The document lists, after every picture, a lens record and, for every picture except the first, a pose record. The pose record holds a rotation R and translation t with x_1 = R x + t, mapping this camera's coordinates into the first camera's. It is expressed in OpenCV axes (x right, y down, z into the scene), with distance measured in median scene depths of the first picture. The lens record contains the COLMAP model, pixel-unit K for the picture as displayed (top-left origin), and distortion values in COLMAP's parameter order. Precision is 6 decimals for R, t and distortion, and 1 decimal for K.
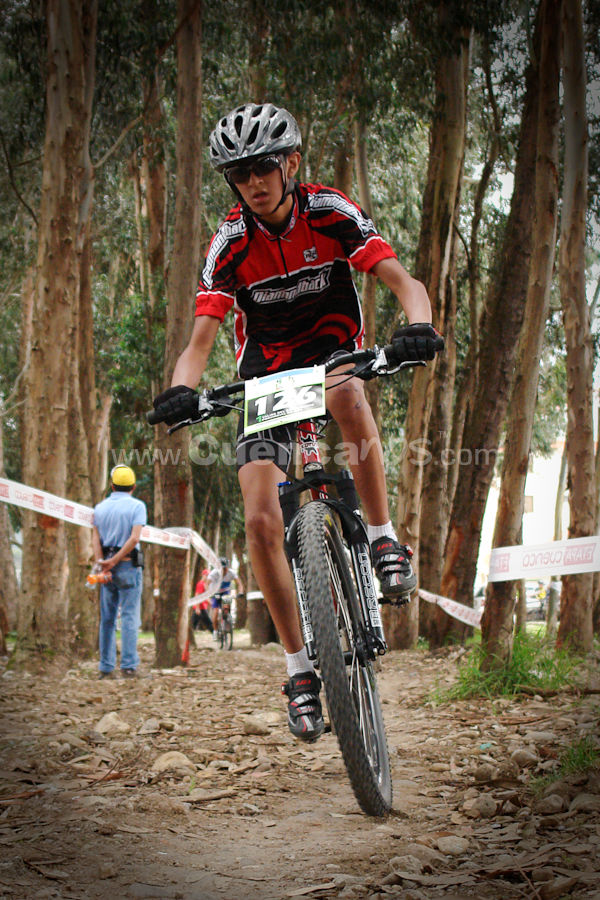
lens RADIAL K [[1644.4, 0, 196.3], [0, 1644.4, 588.2], [0, 0, 1]] dist [-0.016864, 0.026246]
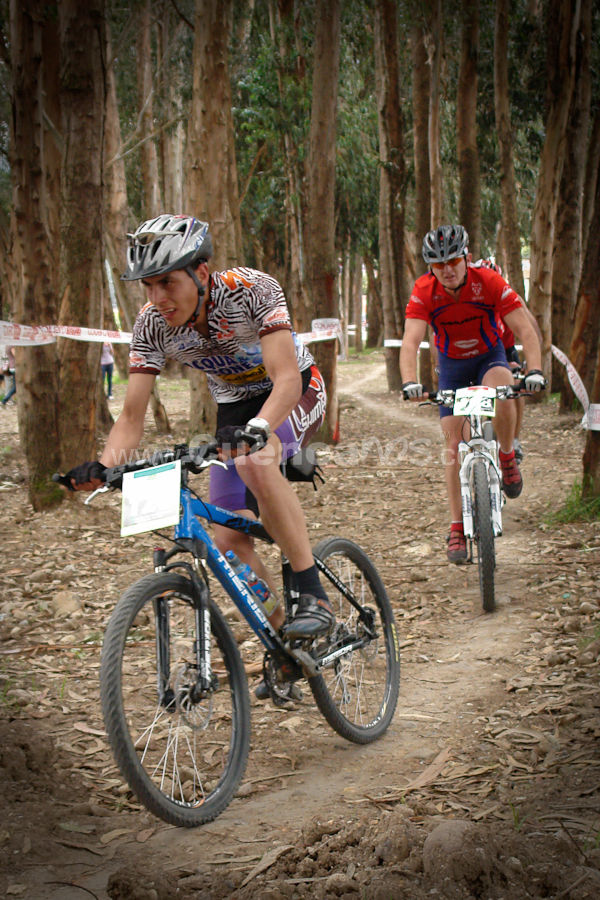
lens RADIAL K [[1737.2, 0, 272.3], [0, 1737.2, 616.4], [0, 0, 1]] dist [-0.033695, 0.081951]
pose [[0.999087, -0.026593, -0.033425, -0.015368], [0.032237, 0.982834, 0.181654, -0.059313], [0.028020, -0.182566, 0.982794, -0.195889]]
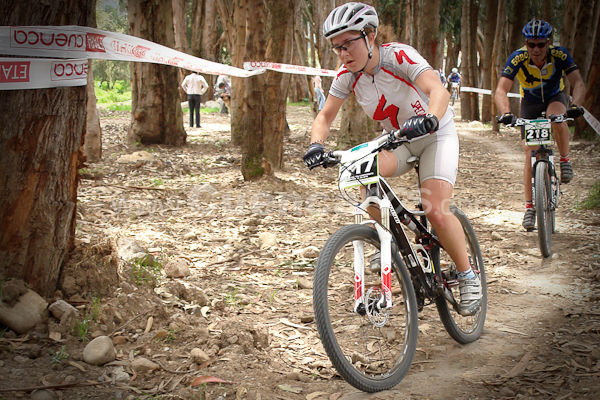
lens RADIAL K [[1086.2, 0, 327.3], [0, 1086.2, 290.3], [0, 0, 1]] dist [-0.031564, 0.050367]
pose [[0.996540, 0.039568, -0.073086, -0.029732], [-0.023238, 0.976980, 0.212063, -0.055306], [0.079794, -0.209631, 0.974519, -0.178732]]
